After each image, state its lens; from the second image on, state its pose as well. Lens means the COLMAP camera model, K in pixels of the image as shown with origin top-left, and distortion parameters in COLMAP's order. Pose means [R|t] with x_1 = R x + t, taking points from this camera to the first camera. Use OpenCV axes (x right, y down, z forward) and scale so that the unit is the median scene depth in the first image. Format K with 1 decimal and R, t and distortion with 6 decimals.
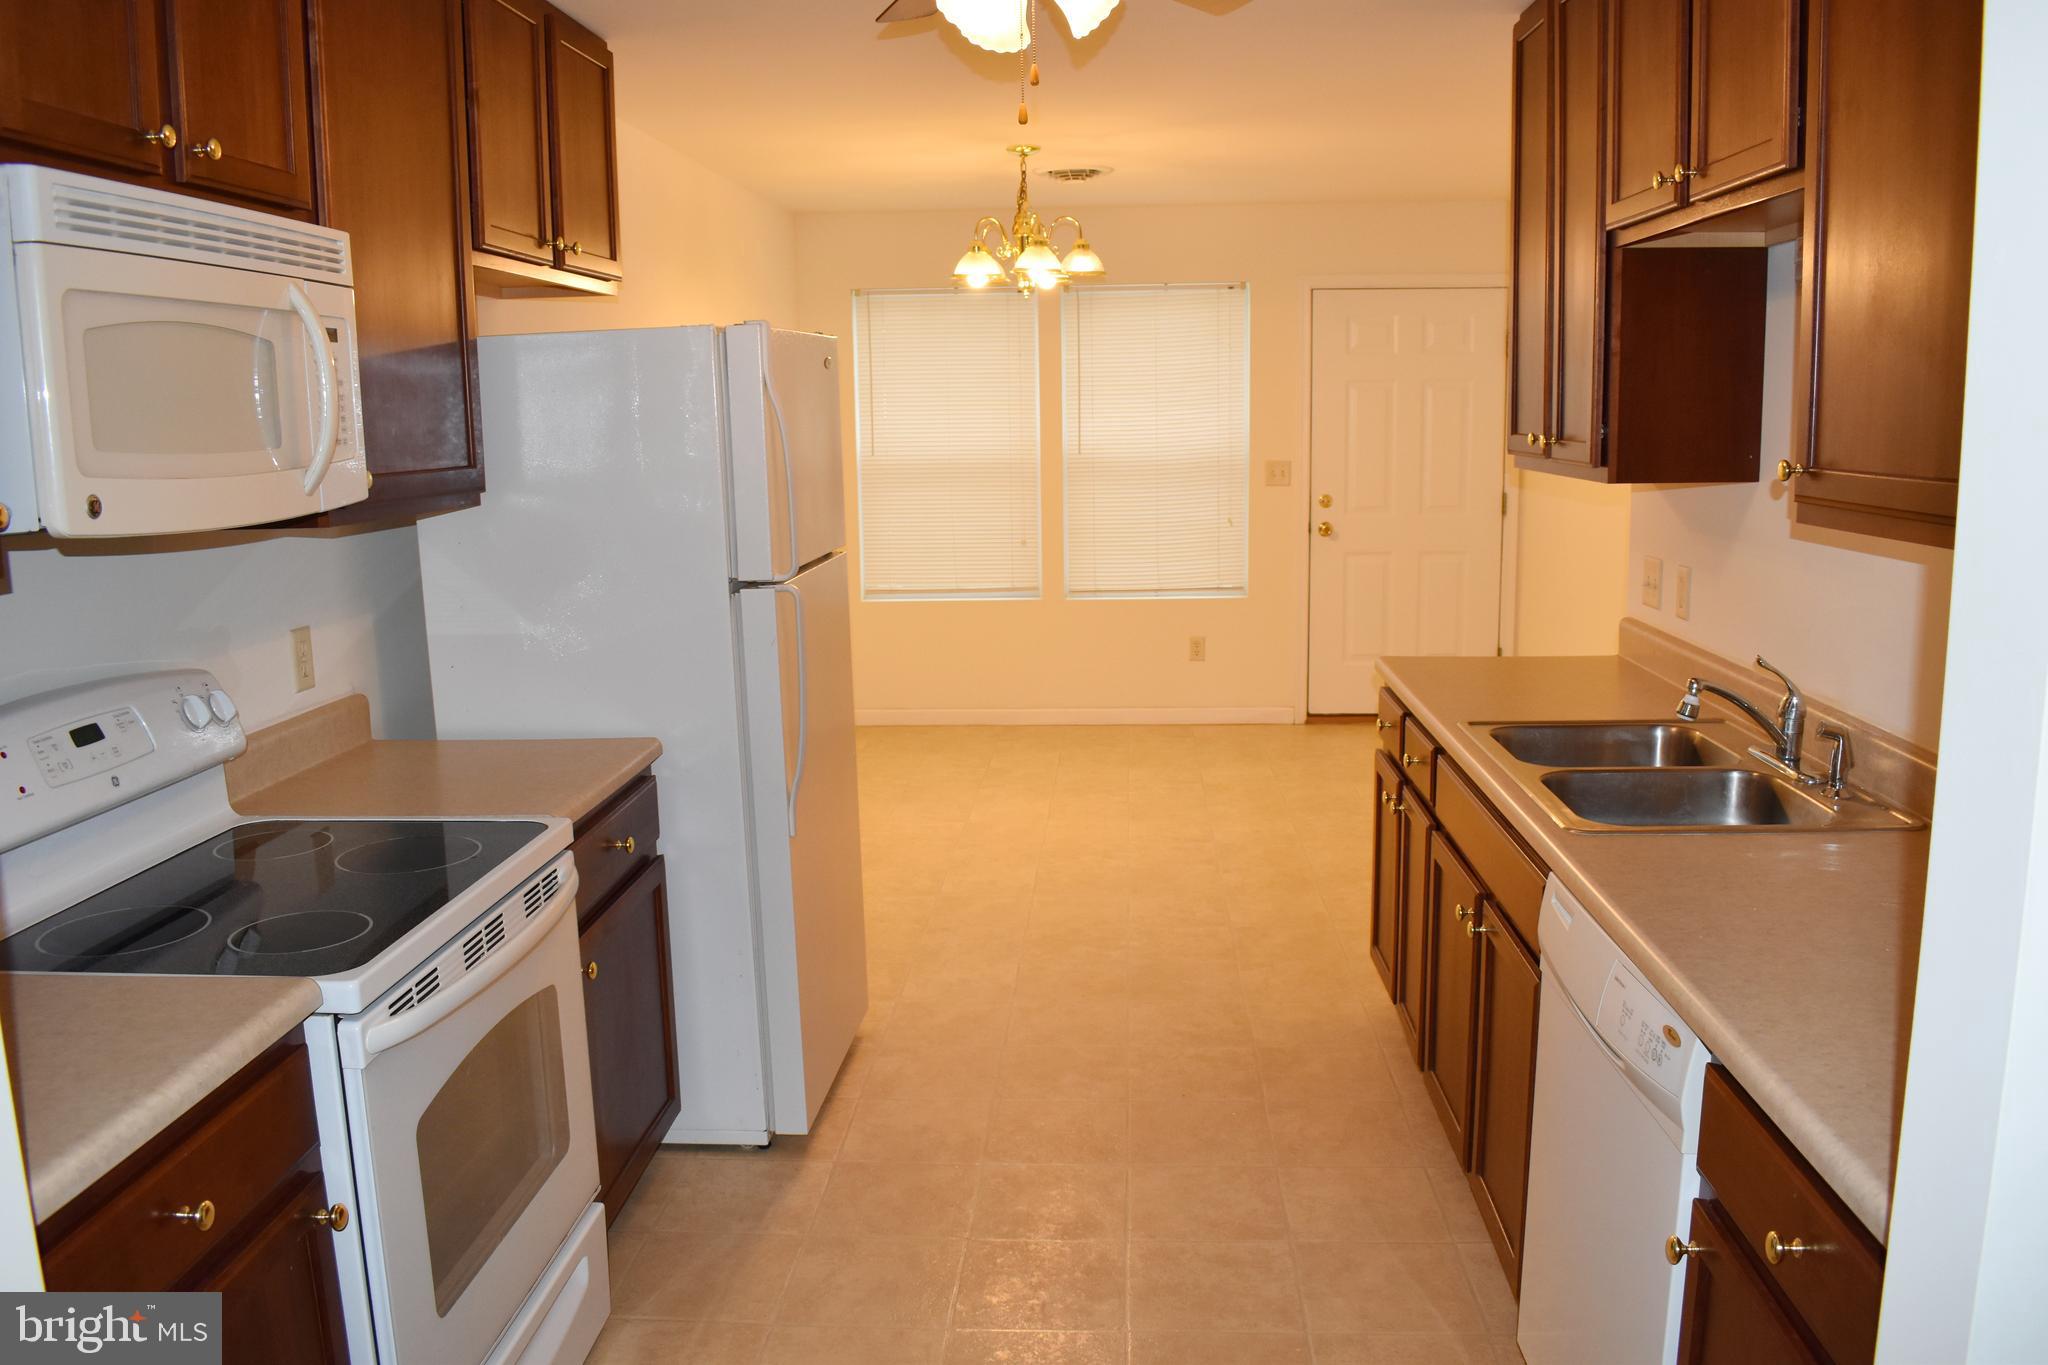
lens RADIAL K [[1592.1, 0, 1033.6], [0, 1592.1, 687.6], [0, 0, 1]] dist [-0.091674, 0.005558]
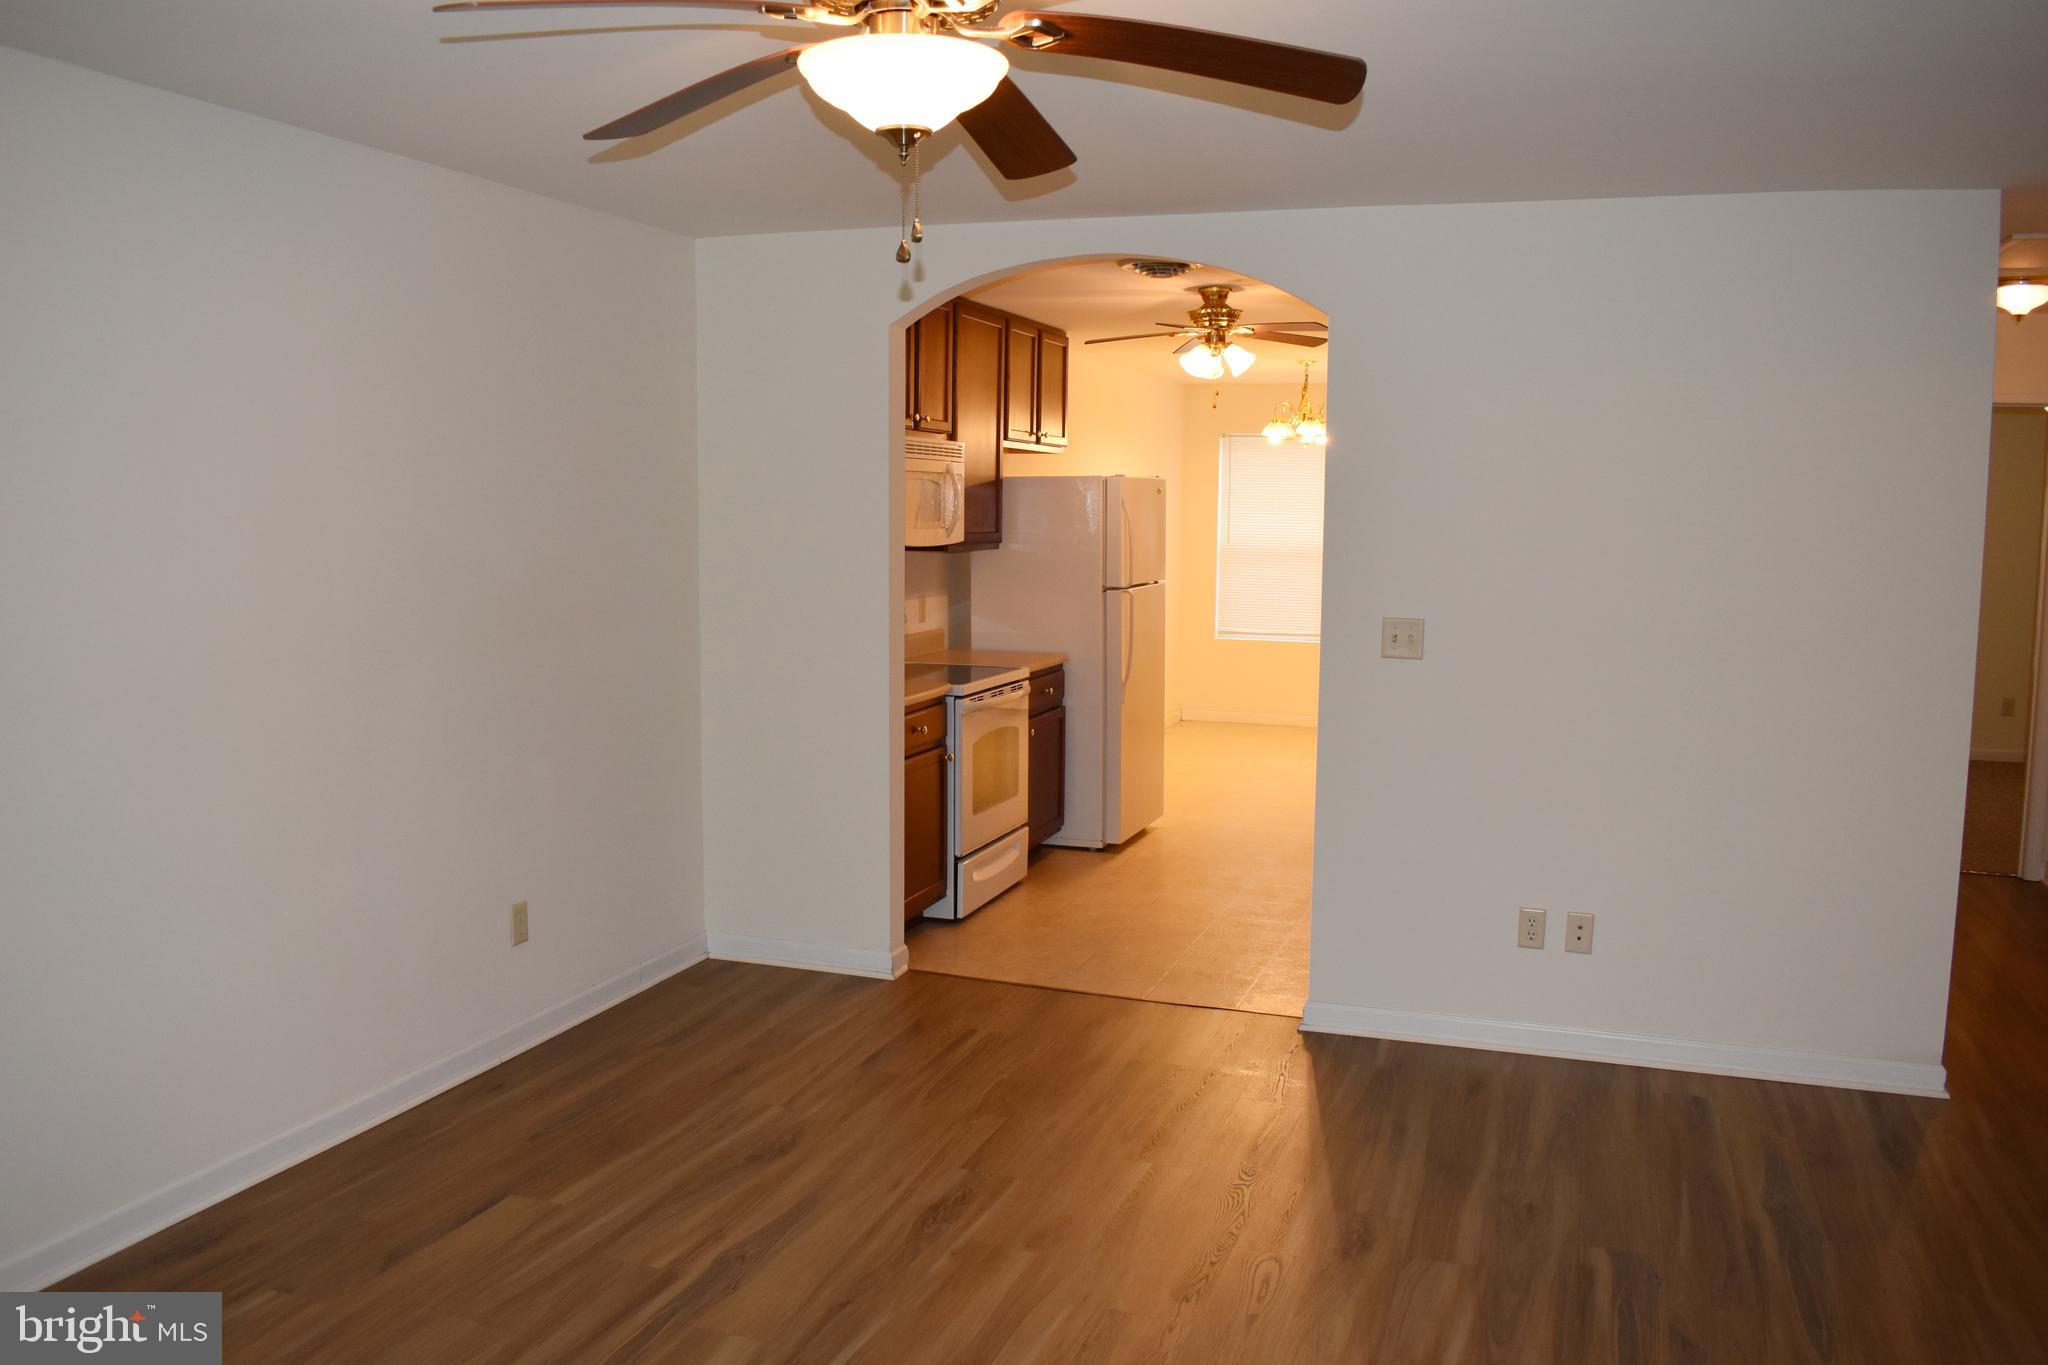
lens RADIAL K [[1592.1, 0, 1033.6], [0, 1592.1, 687.6], [0, 0, 1]] dist [-0.091674, 0.005558]
pose [[0.960619, 0.057766, -0.271798, 0.332384], [-0.074030, 0.996004, -0.049960, 0.192699], [0.267826, 0.068114, 0.961057, -1.177251]]
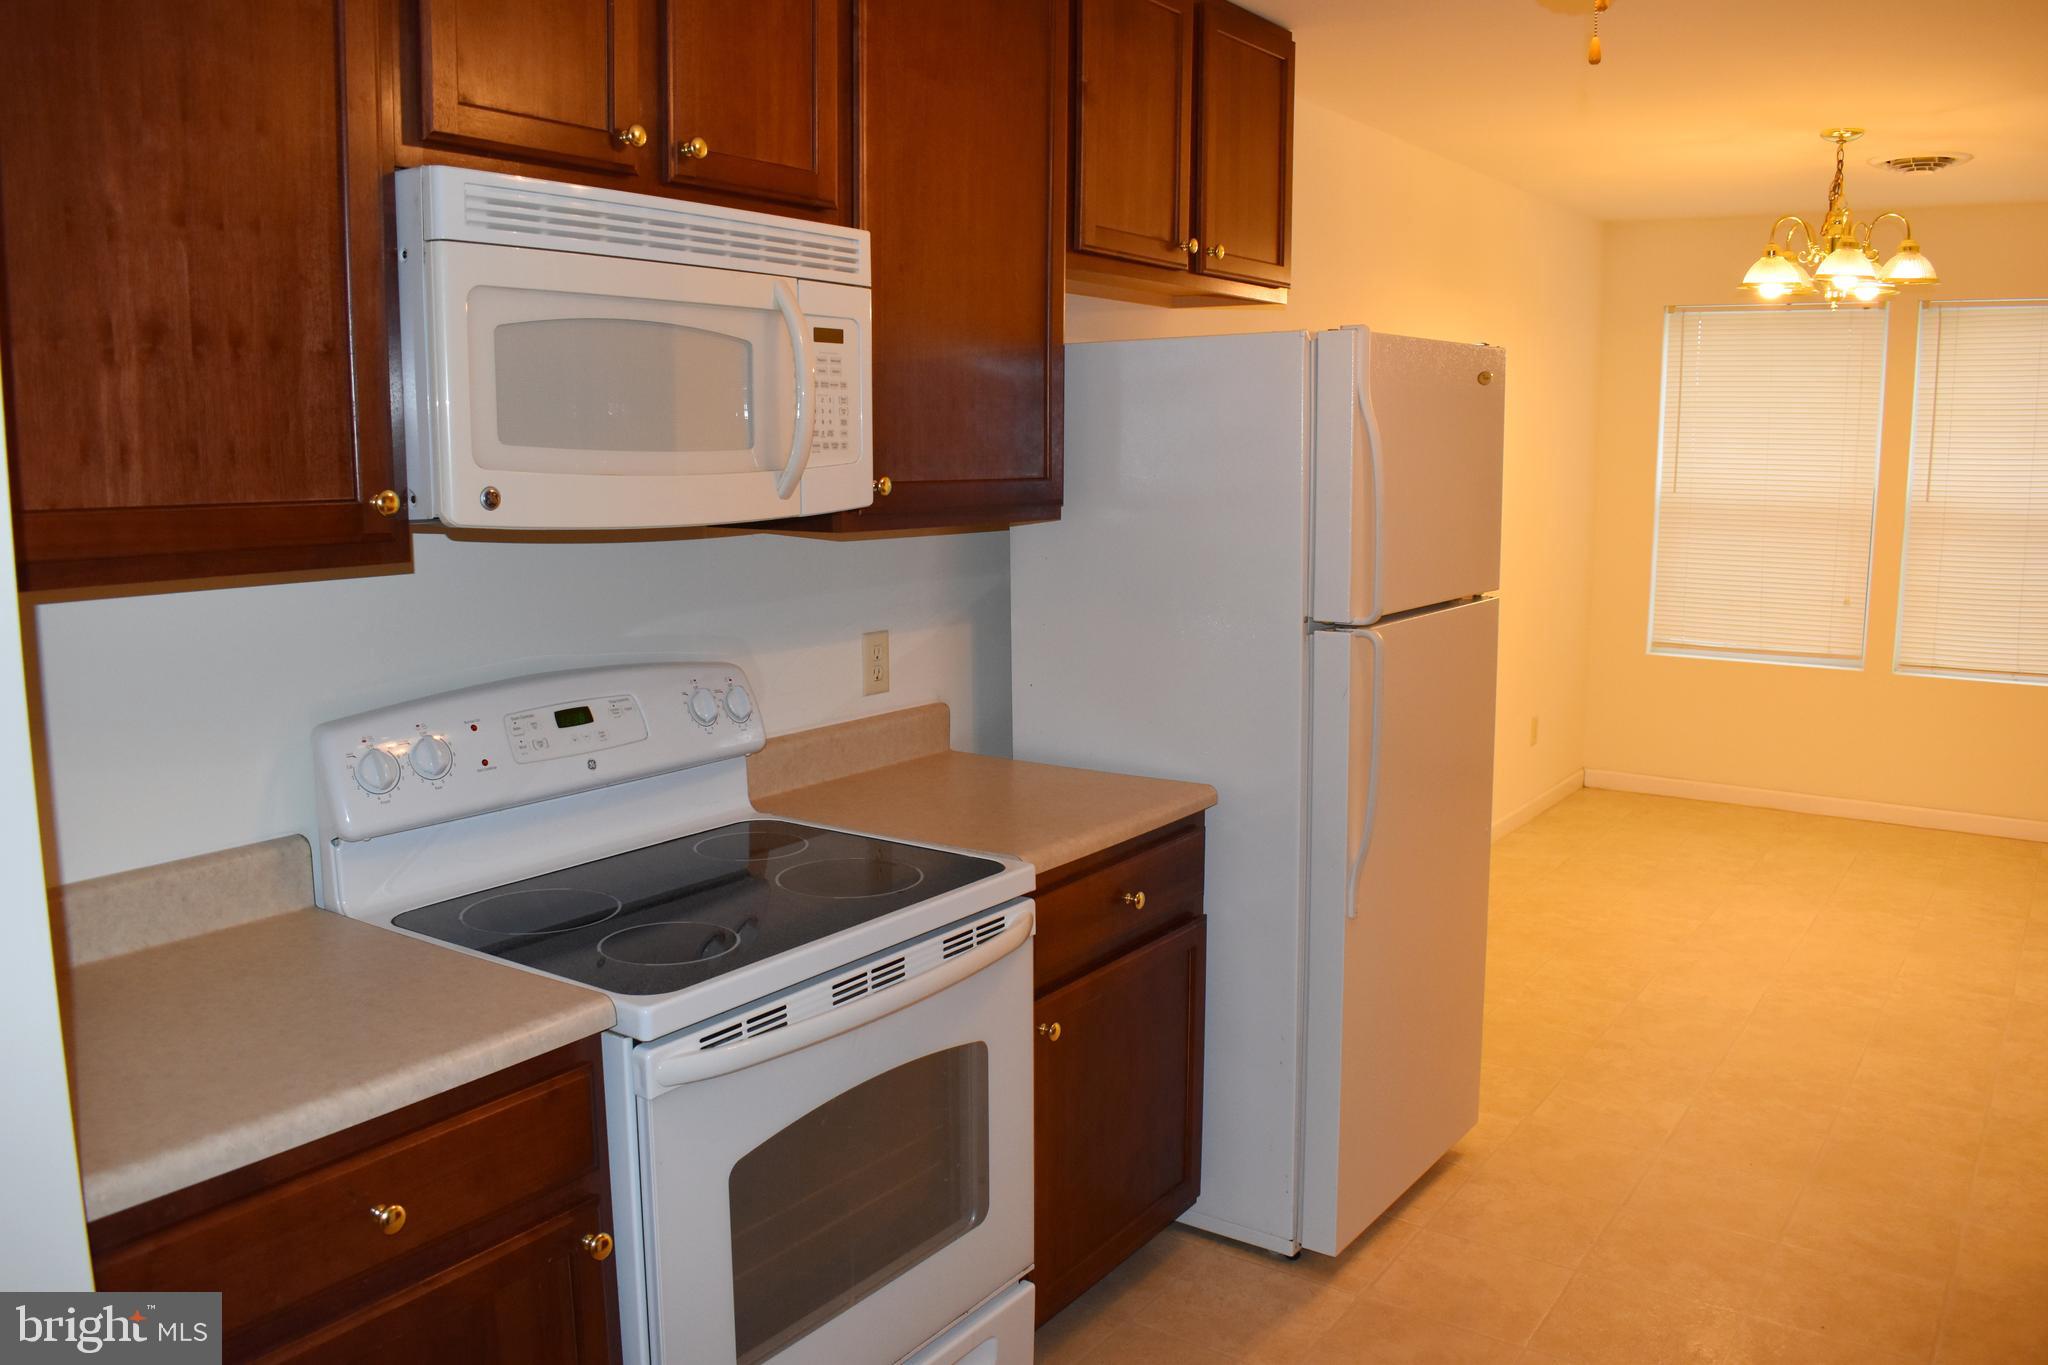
lens RADIAL K [[1592.1, 0, 1033.6], [0, 1592.1, 687.6], [0, 0, 1]] dist [-0.091674, 0.005558]
pose [[0.850516, 0.099016, -0.516545, 0.135434], [-0.107347, 0.994126, 0.013812, -0.024988], [0.514878, 0.043702, 0.856149, 0.161017]]
